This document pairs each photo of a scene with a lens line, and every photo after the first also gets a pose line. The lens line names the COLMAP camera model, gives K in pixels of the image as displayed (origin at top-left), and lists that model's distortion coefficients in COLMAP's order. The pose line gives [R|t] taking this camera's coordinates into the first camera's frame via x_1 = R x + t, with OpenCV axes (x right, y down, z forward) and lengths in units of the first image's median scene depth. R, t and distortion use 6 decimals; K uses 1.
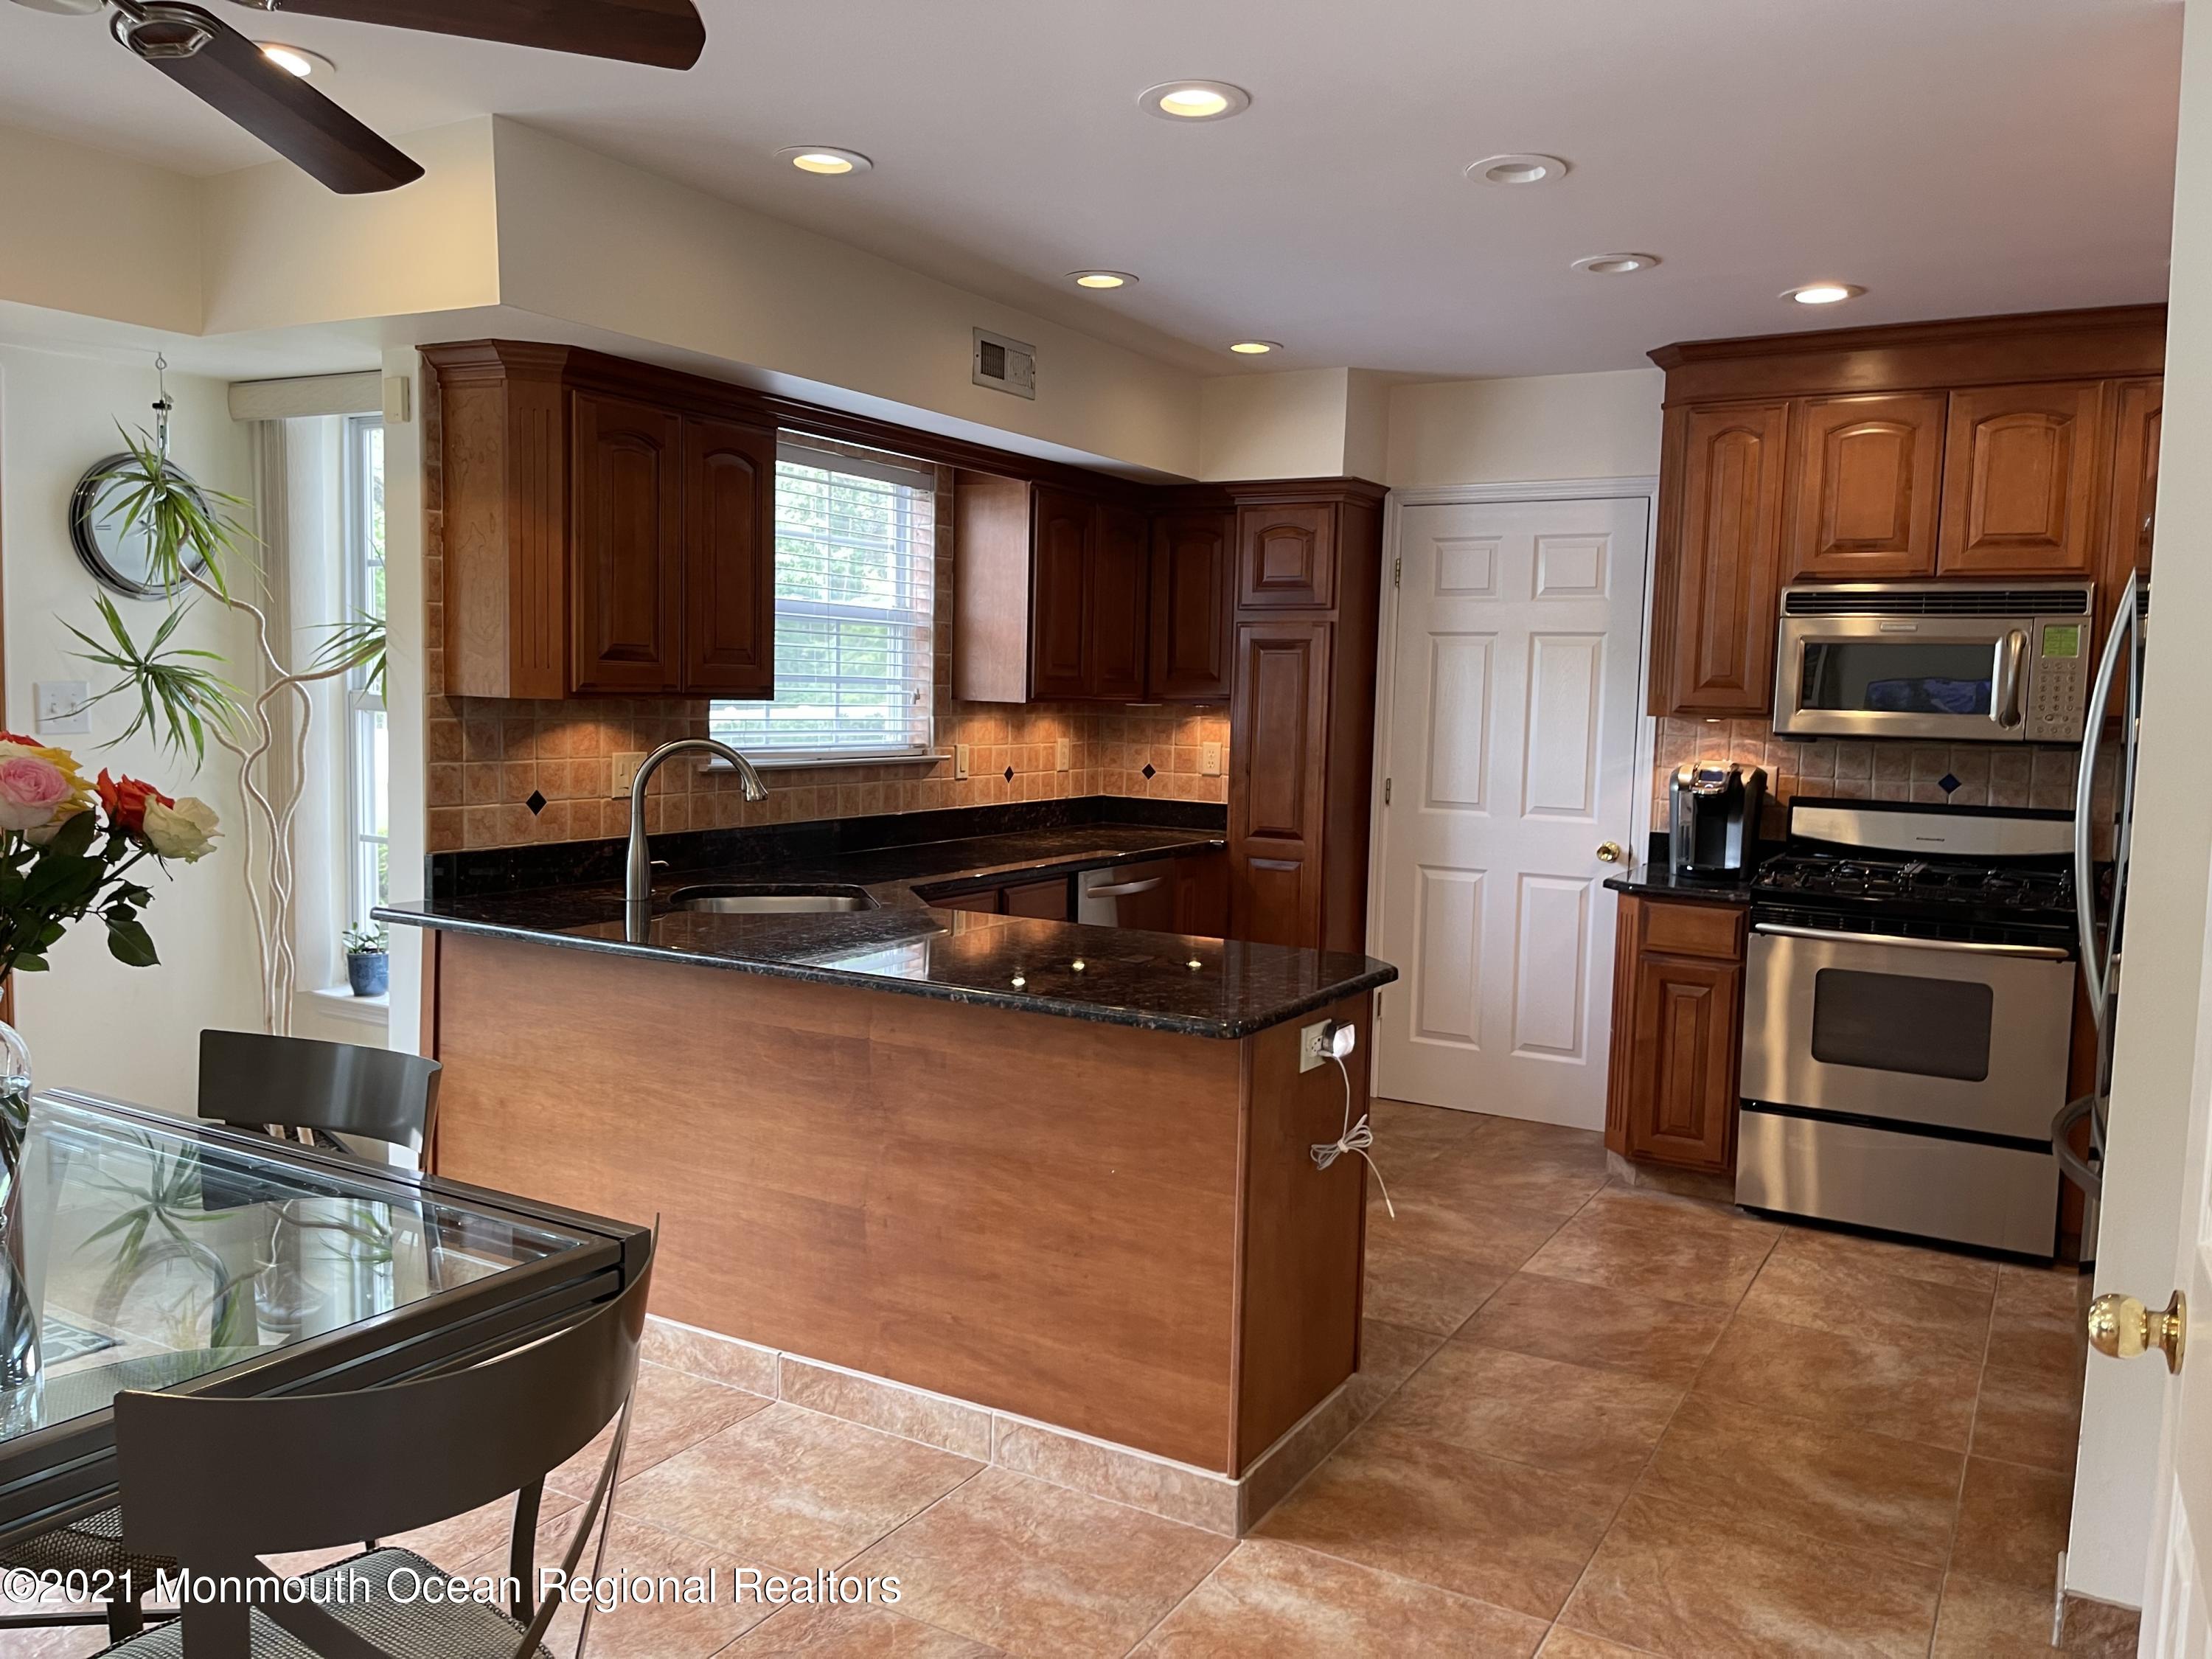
lens RADIAL K [[1693.4, 0, 1097.4], [0, 1693.4, 831.5], [0, 0, 1]] dist [0.010923, -0.001937]
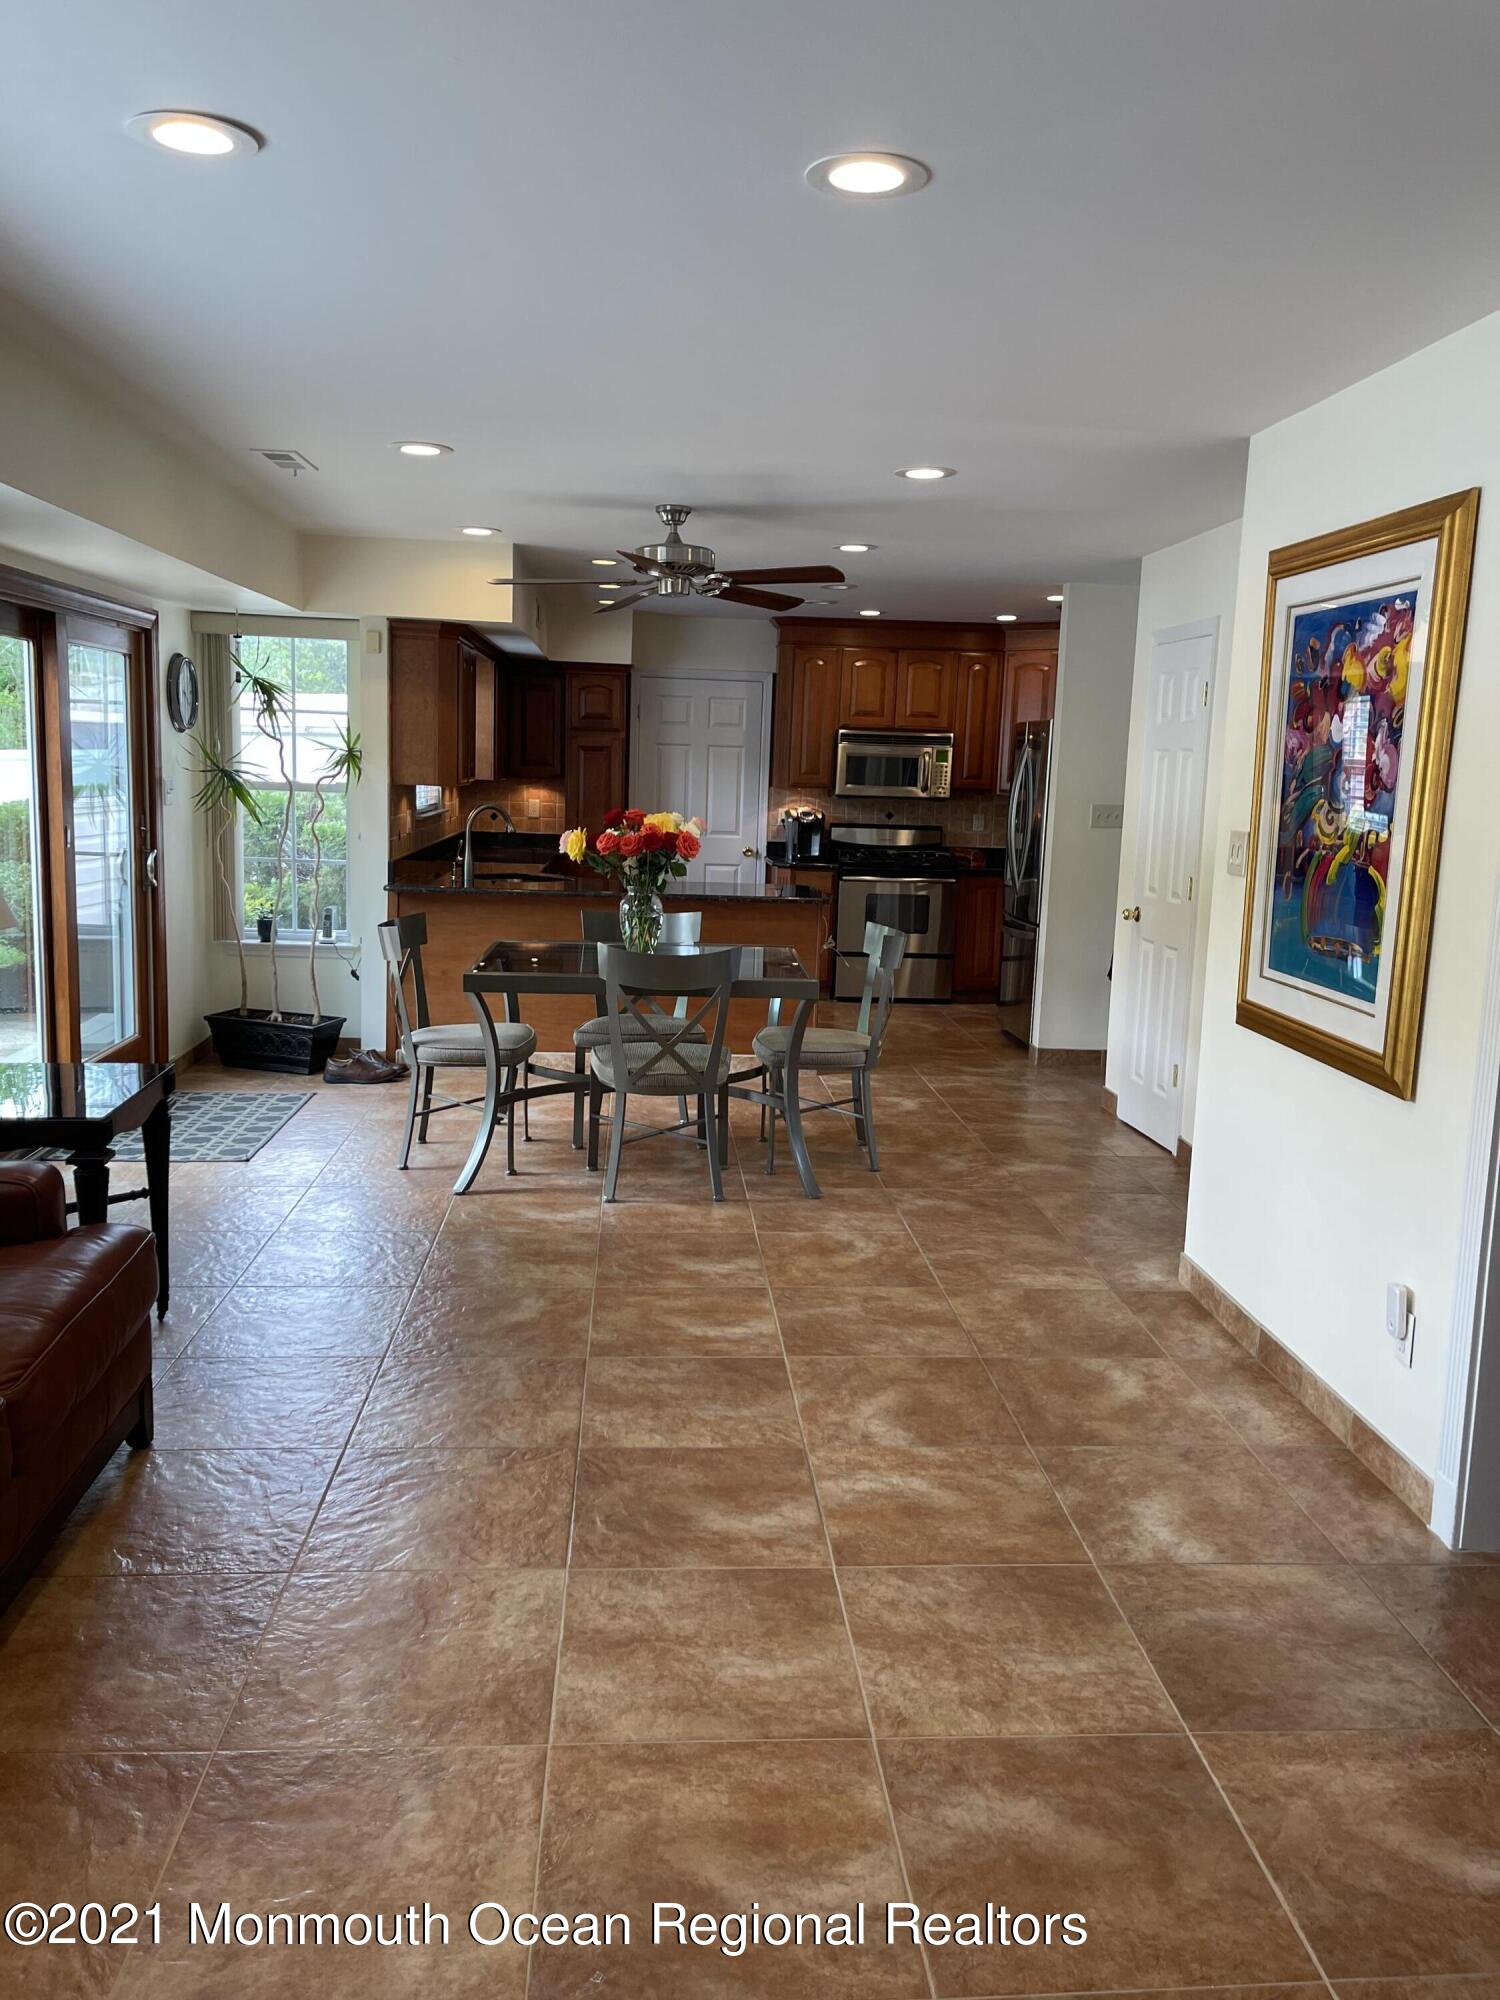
lens RADIAL K [[1531.1, 0, 755.4], [0, 1531.1, 1001.1], [0, 0, 1]] dist [0.010923, -0.001937]
pose [[0.821271, -0.083139, 0.564448, -0.901867], [0.032387, 0.994524, 0.099362, 0.009824], [-0.569618, -0.063322, 0.819466, -0.666289]]
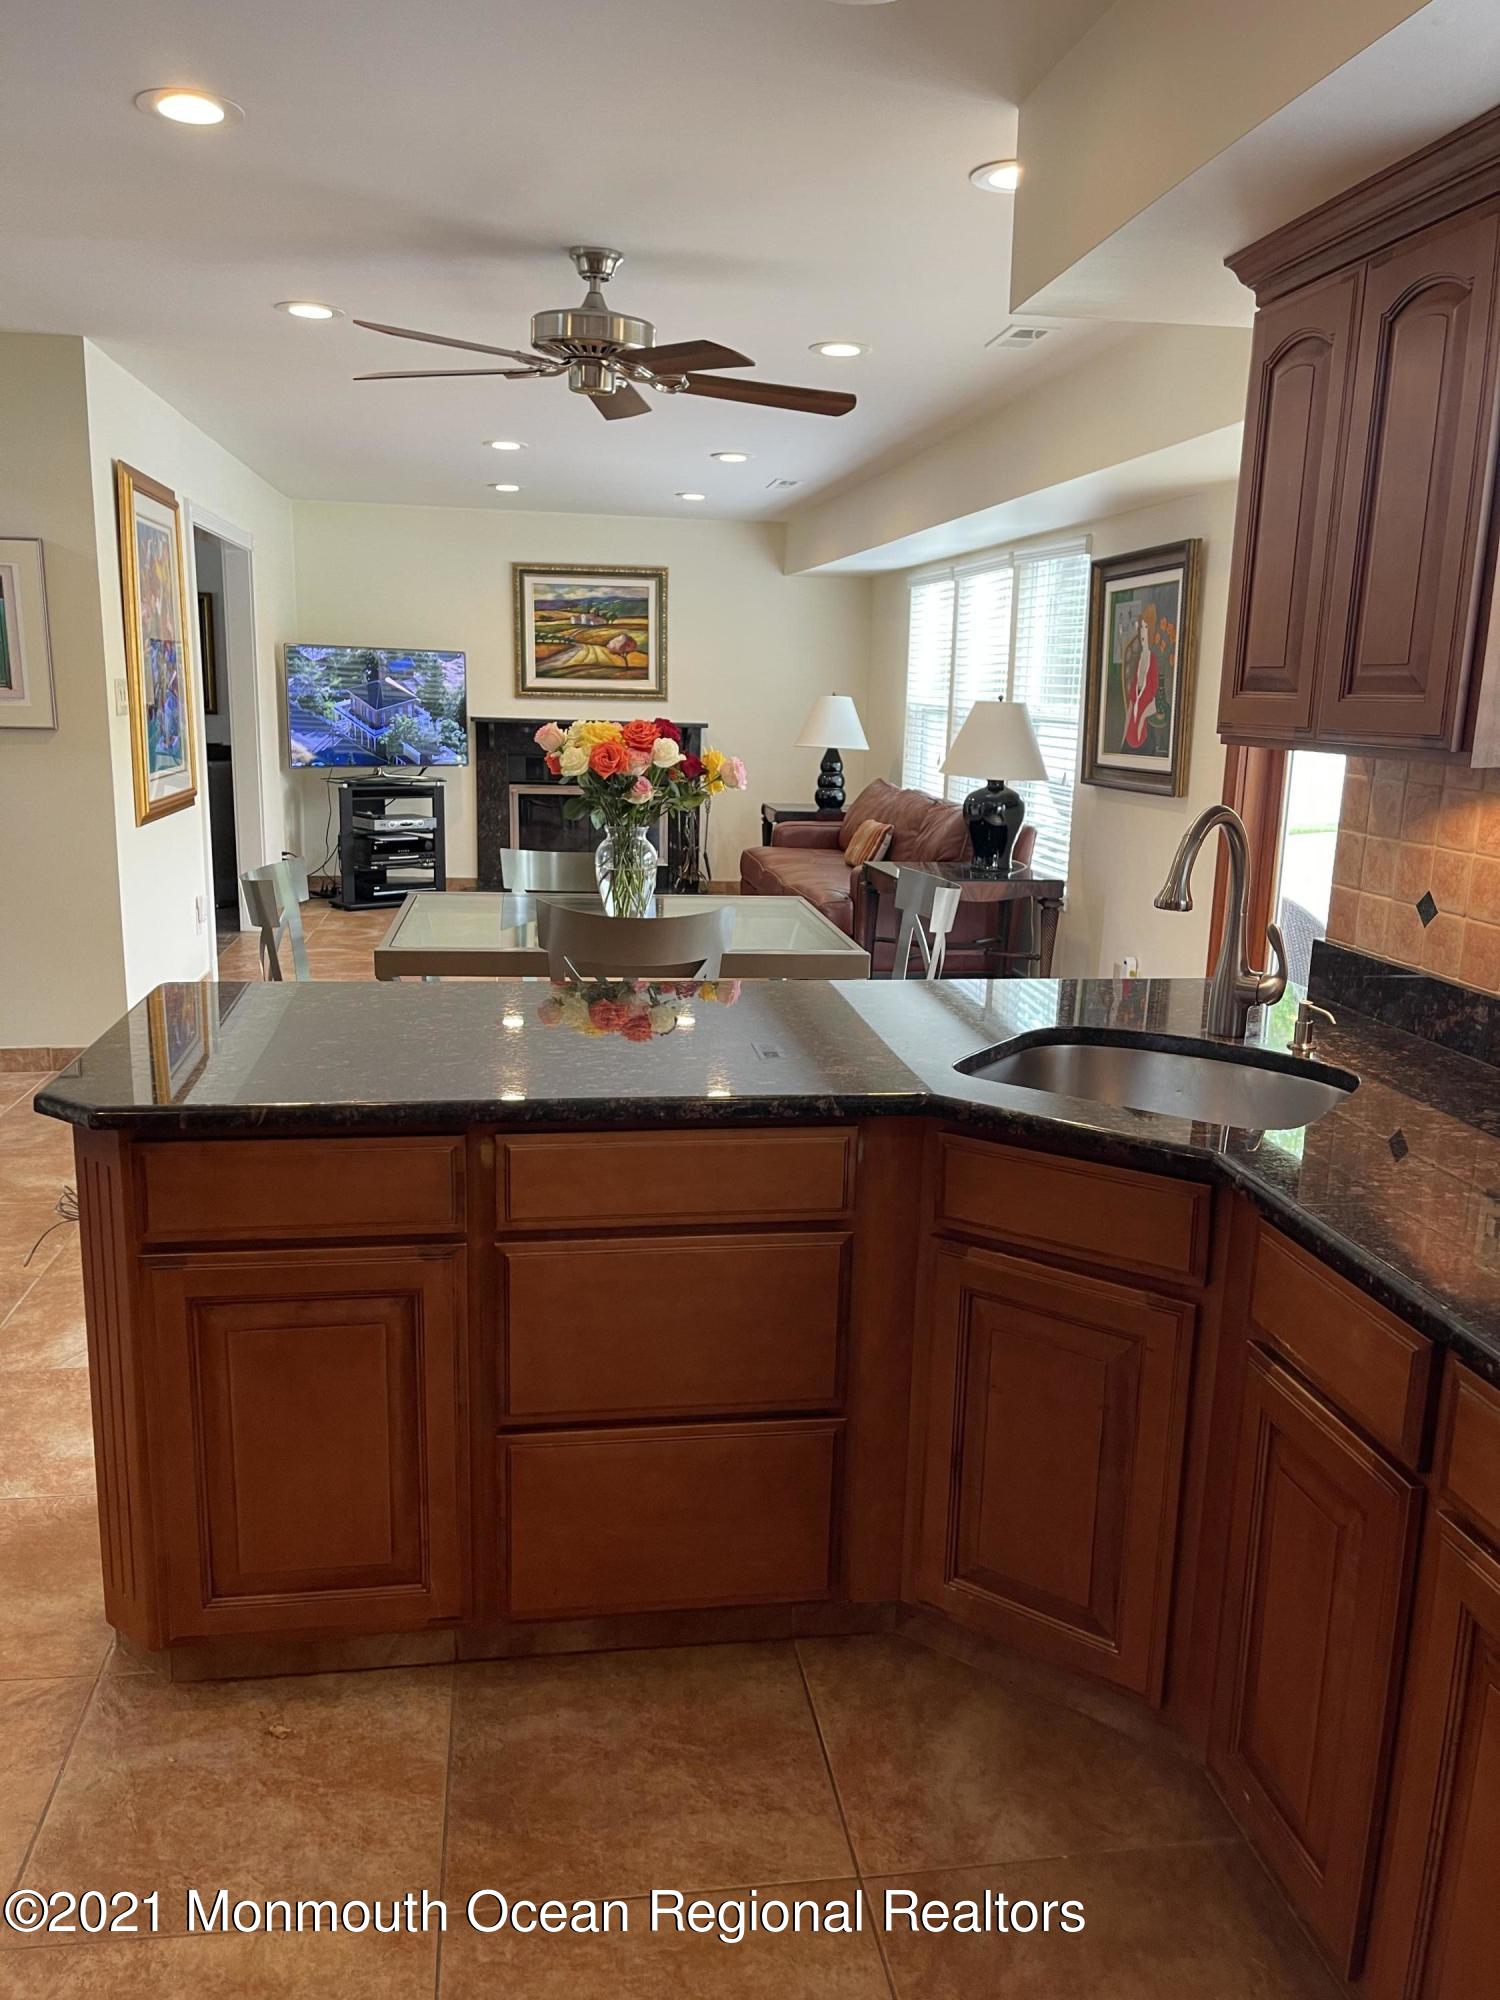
lens RADIAL K [[1531.1, 0, 749.1], [0, 1531.1, 1003.0], [0, 0, 1]] dist [0.010923, -0.001937]
pose [[-0.770952, 0.088242, -0.630751, 0.262052], [-0.095532, 0.963129, 0.251508, -0.105651], [0.629688, 0.254157, -0.734096, 1.240218]]
